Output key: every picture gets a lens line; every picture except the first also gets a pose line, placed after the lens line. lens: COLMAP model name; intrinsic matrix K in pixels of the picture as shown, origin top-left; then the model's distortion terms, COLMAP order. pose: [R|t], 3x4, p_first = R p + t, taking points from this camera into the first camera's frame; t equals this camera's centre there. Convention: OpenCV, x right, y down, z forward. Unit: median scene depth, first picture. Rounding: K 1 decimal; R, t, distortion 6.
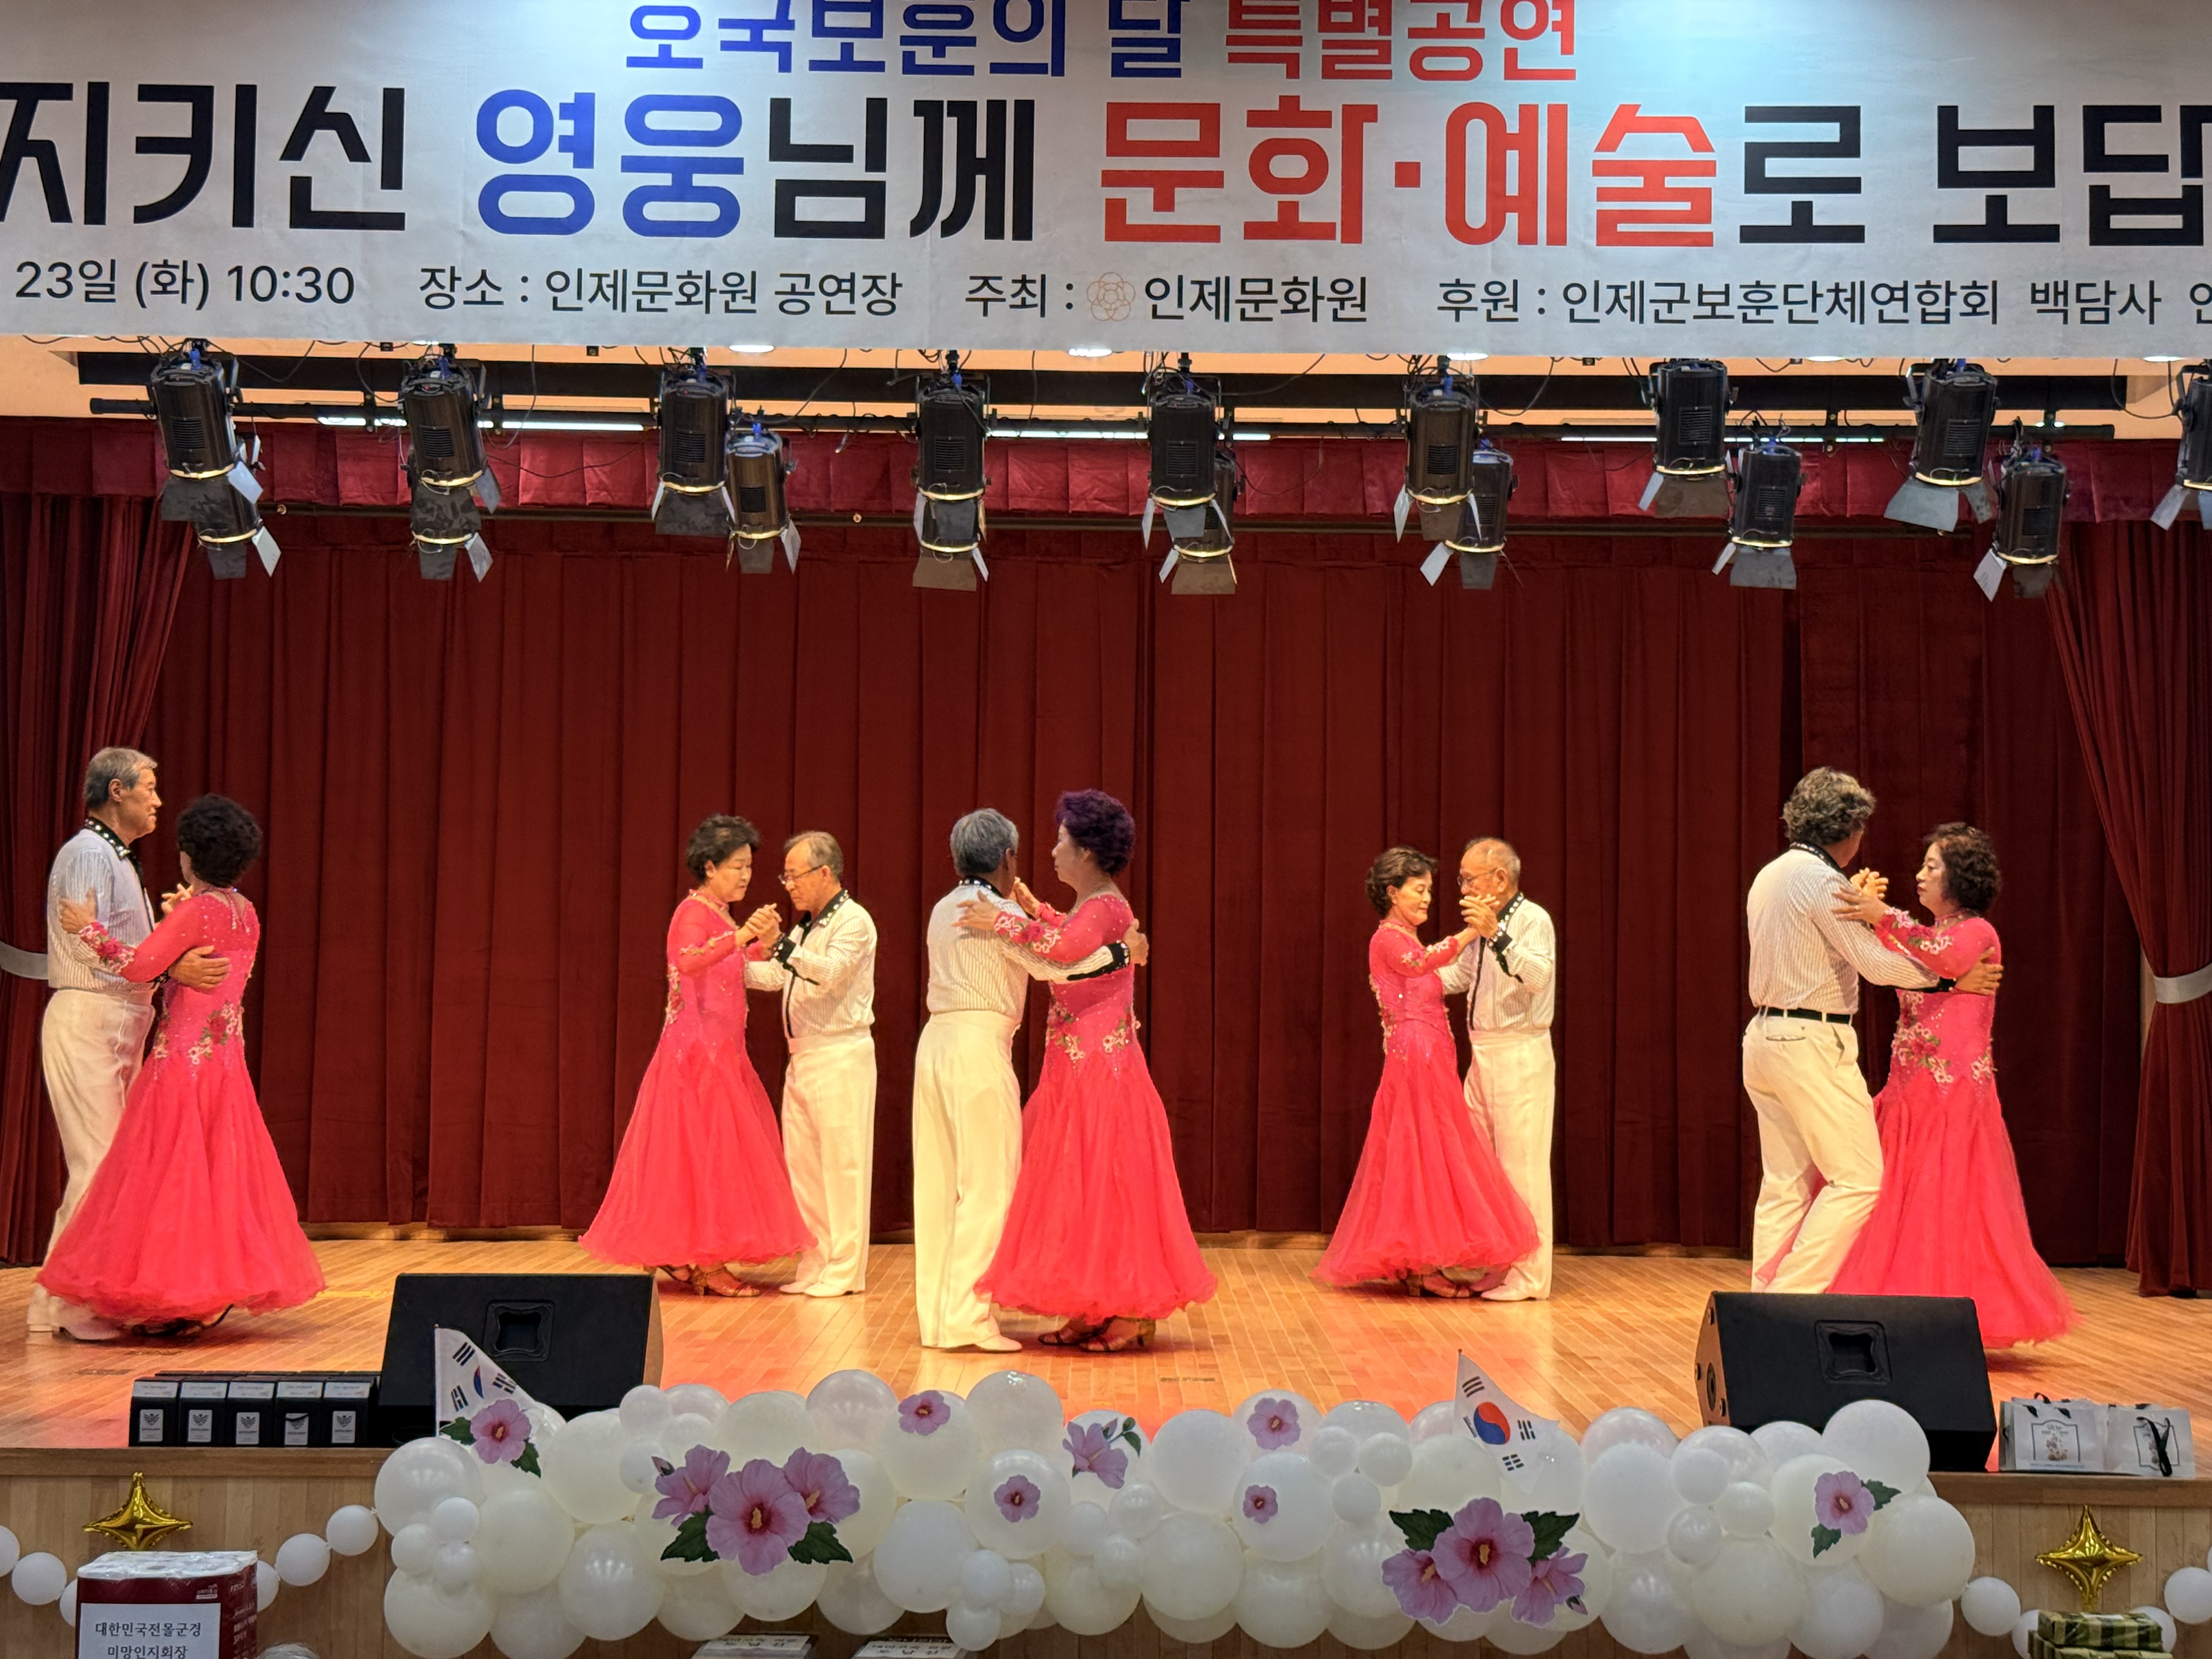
lens RADIAL K [[3044.6, 0, 1106.0], [0, 3044.6, 829.5], [0, 0, 1]] dist [0.123995, -0.140314]
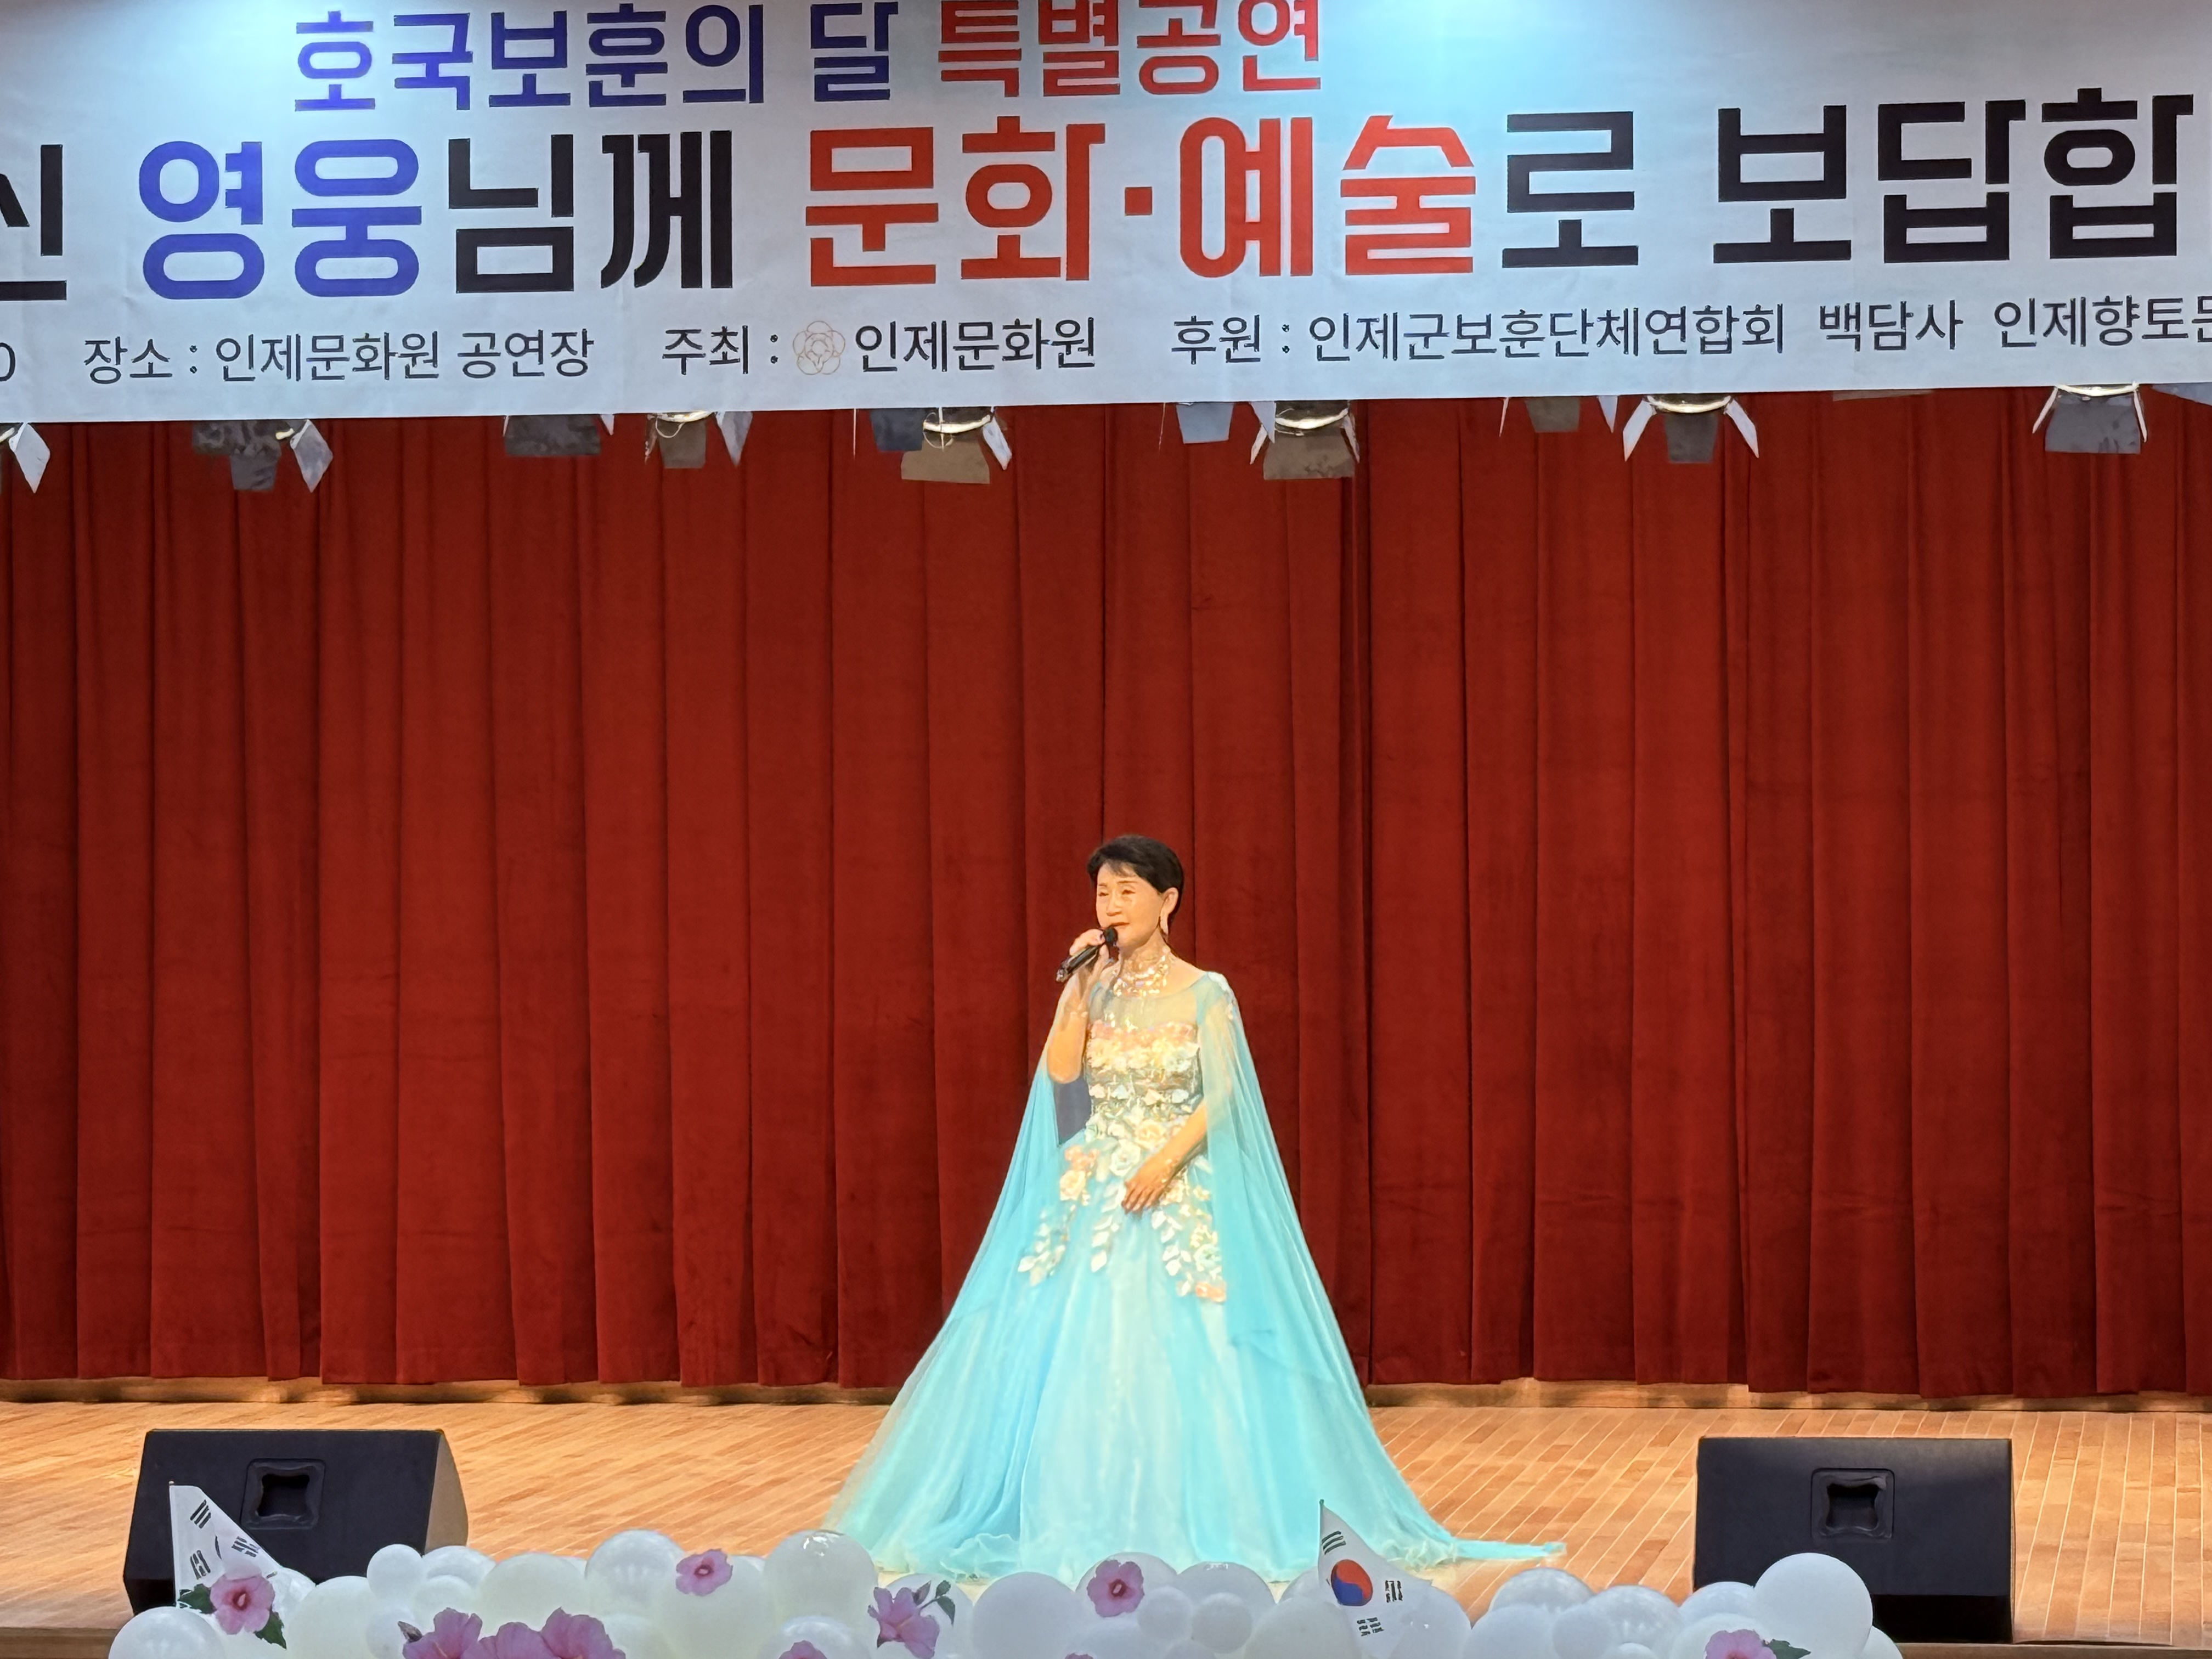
lens RADIAL K [[7071.9, 0, 1260.5], [0, 7071.9, 889.2], [0, 0, 1]] dist [0.063587, 1.003007]
pose [[0.990570, -0.019928, -0.135547, 0.413160], [0.027547, 0.998130, 0.054568, -0.123949], [0.134207, -0.057787, 0.989267, -1.073419]]
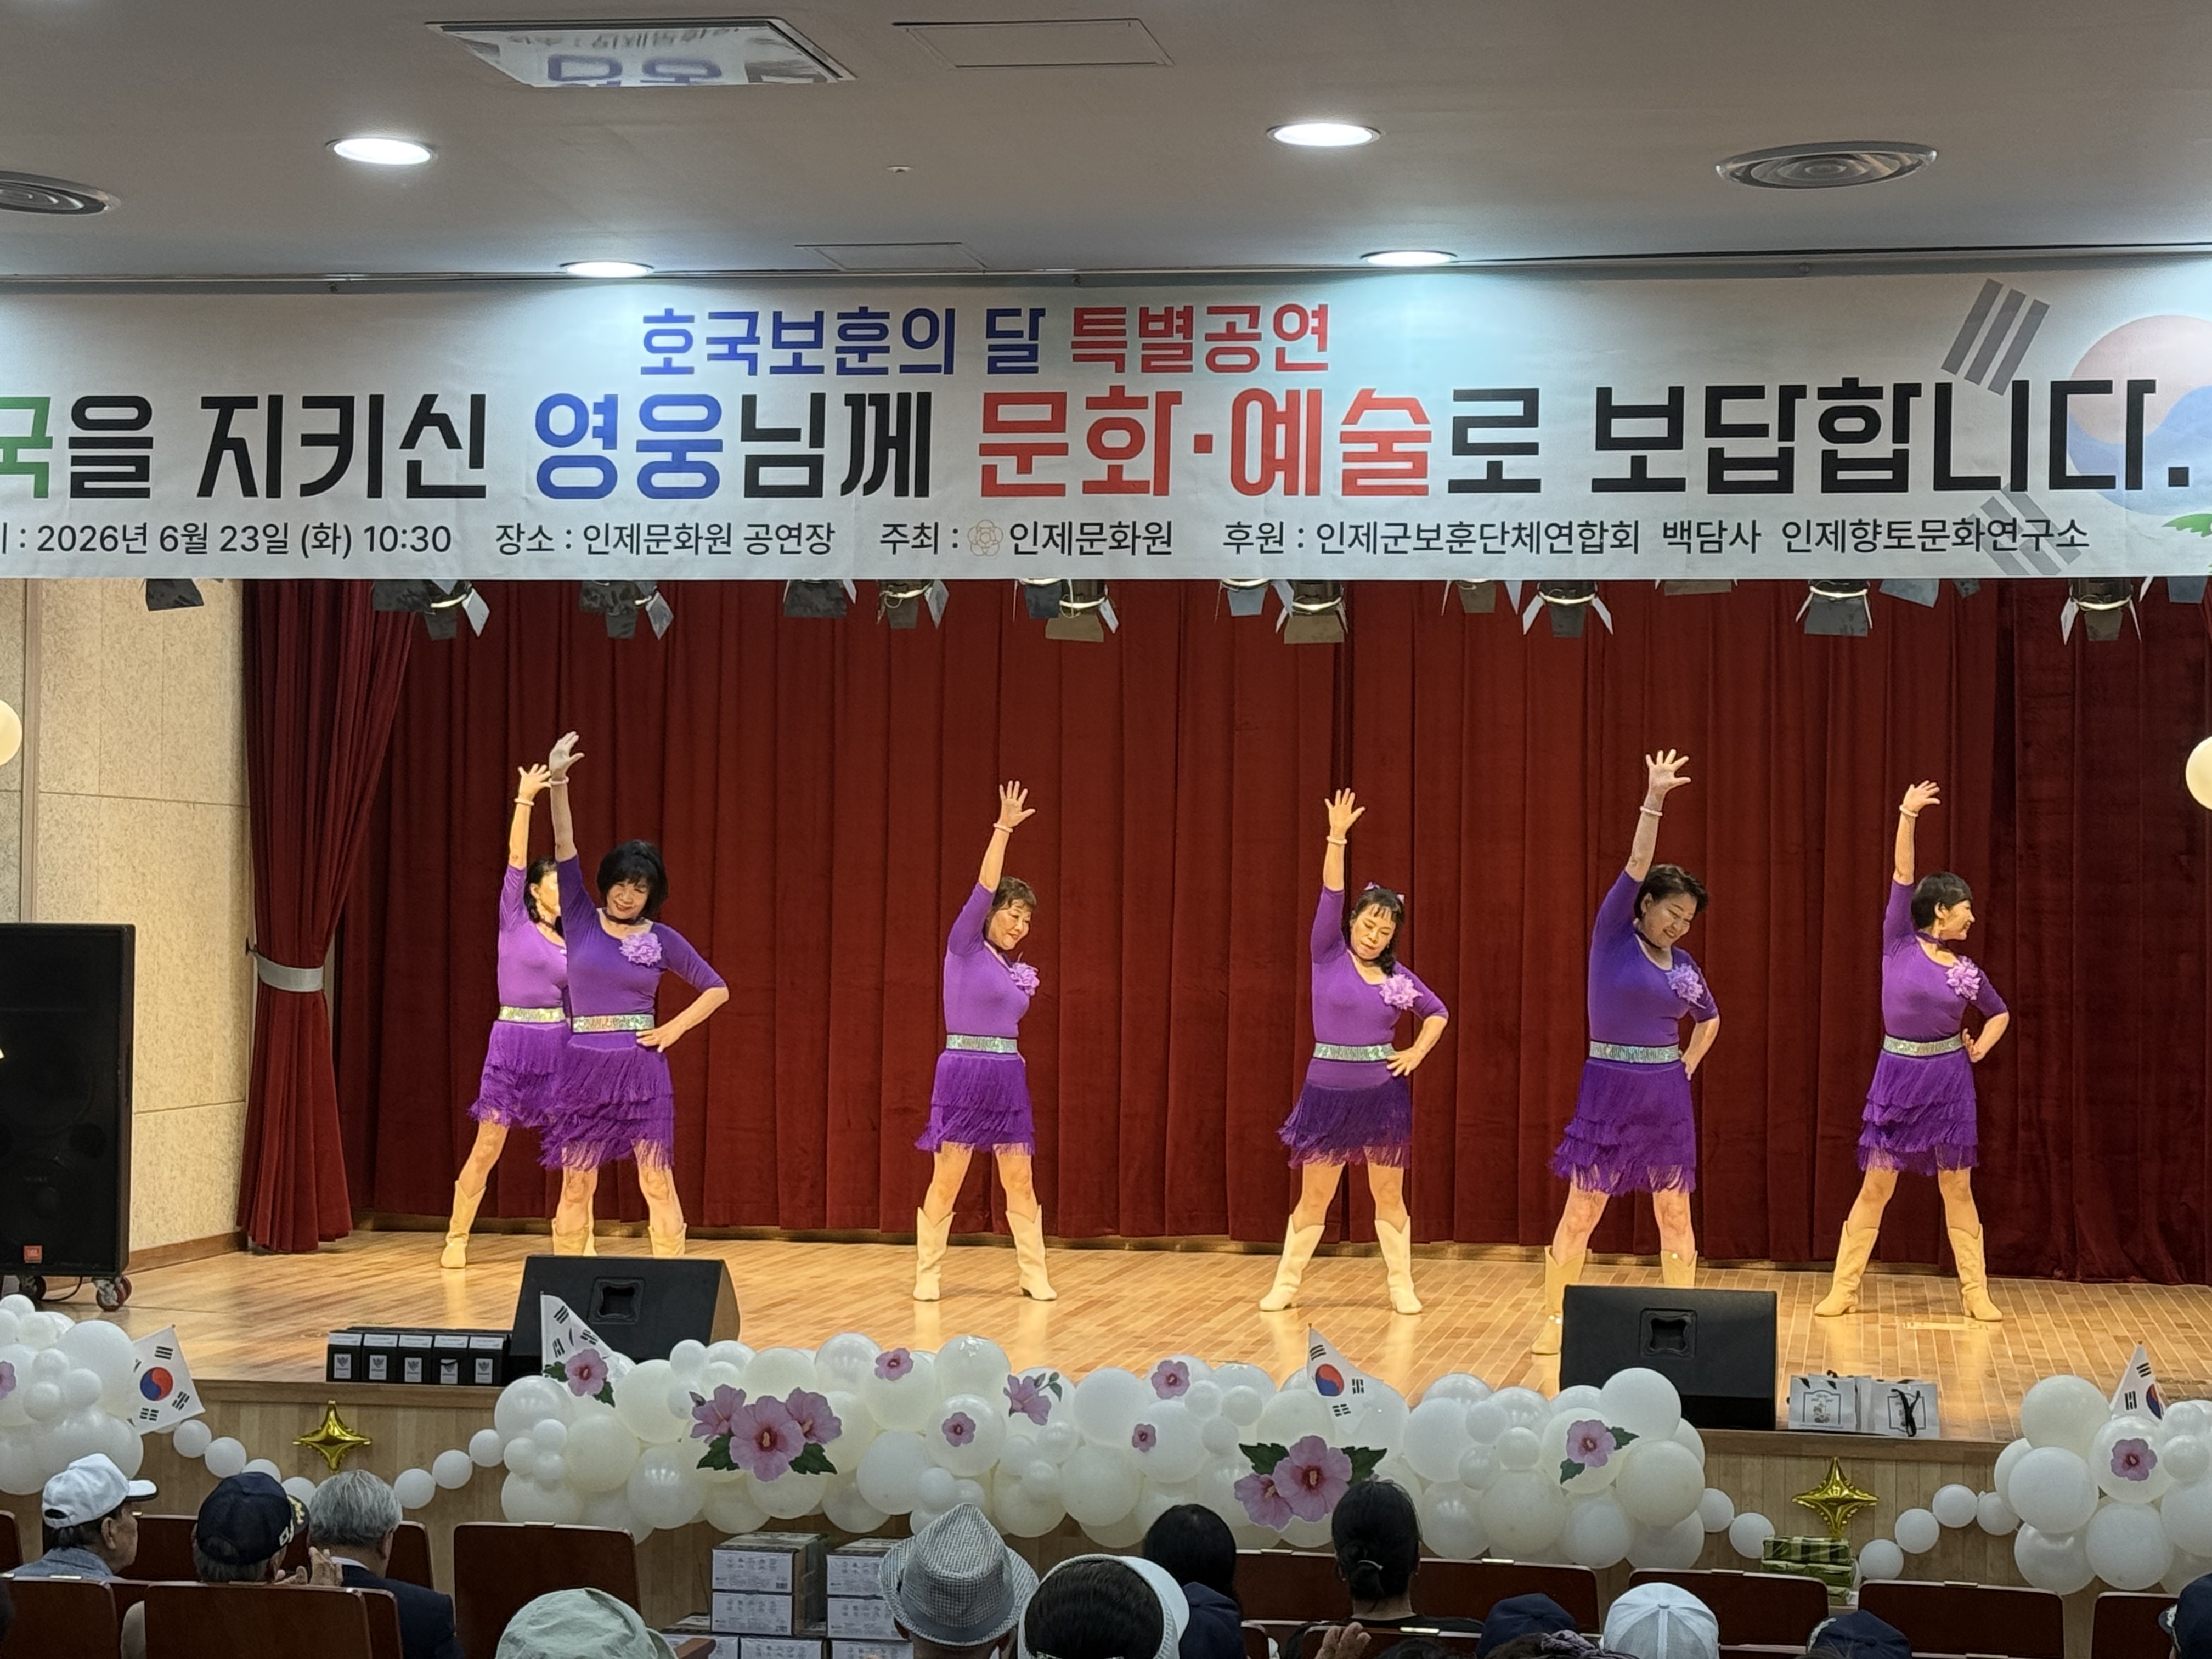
lens RADIAL K [[4394.5, 0, 1146.4], [0, 4394.5, 821.0], [0, 0, 1]] dist [0.074160, 0.454920]
pose [[0.986169, -0.002174, -0.165731, 0.392549], [0.007484, 0.999478, 0.031425, -0.109279], [0.165576, -0.032231, 0.985670, -0.907305]]
